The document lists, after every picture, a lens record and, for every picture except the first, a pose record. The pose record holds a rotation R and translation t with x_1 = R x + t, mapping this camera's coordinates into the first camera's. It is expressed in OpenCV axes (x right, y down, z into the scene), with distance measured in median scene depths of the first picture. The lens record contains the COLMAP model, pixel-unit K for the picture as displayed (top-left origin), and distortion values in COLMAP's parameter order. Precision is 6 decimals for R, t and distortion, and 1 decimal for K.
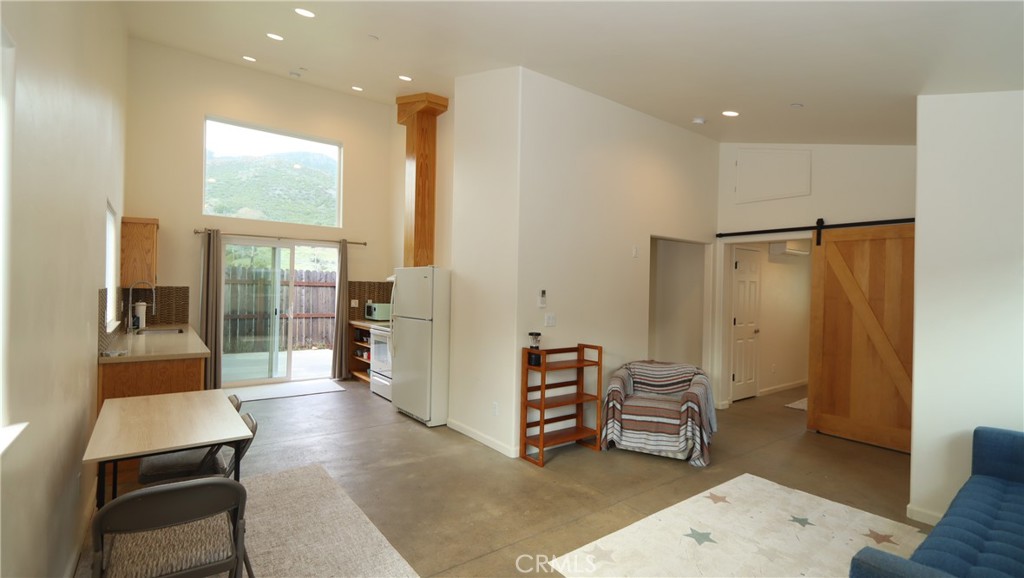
lens RADIAL K [[470.8, 0, 510.5], [0, 470.8, 290.2], [0, 0, 1]] dist [0.001345, -0.000156]
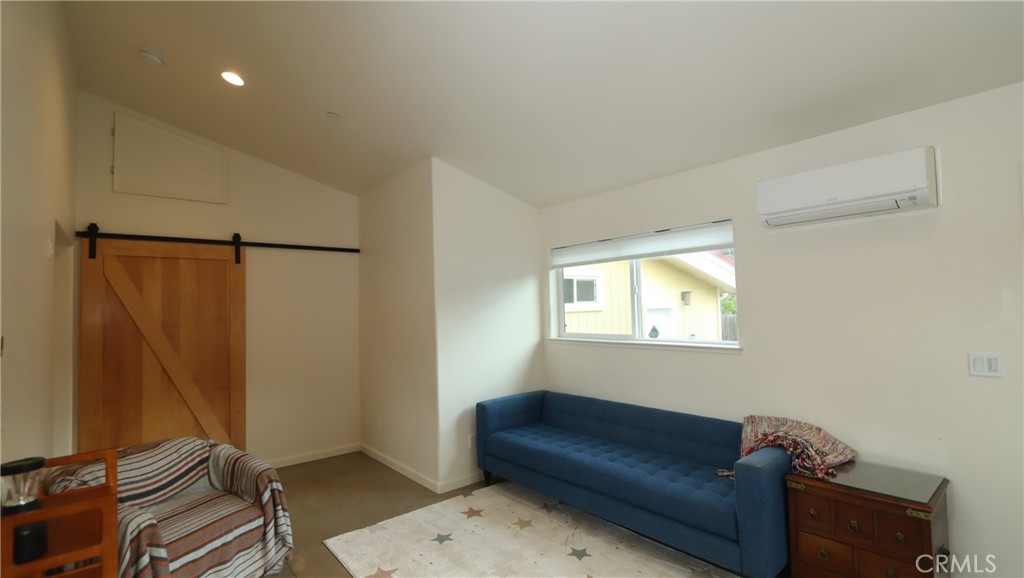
lens RADIAL K [[470.8, 0, 516.7], [0, 470.8, 286.7], [0, 0, 1]] dist [0.001345, -0.000156]
pose [[-0.046671, 0.022097, 0.998666, -0.309726], [0.030947, 0.999307, -0.020665, -0.020774], [-0.998431, 0.029941, -0.047322, 0.640050]]
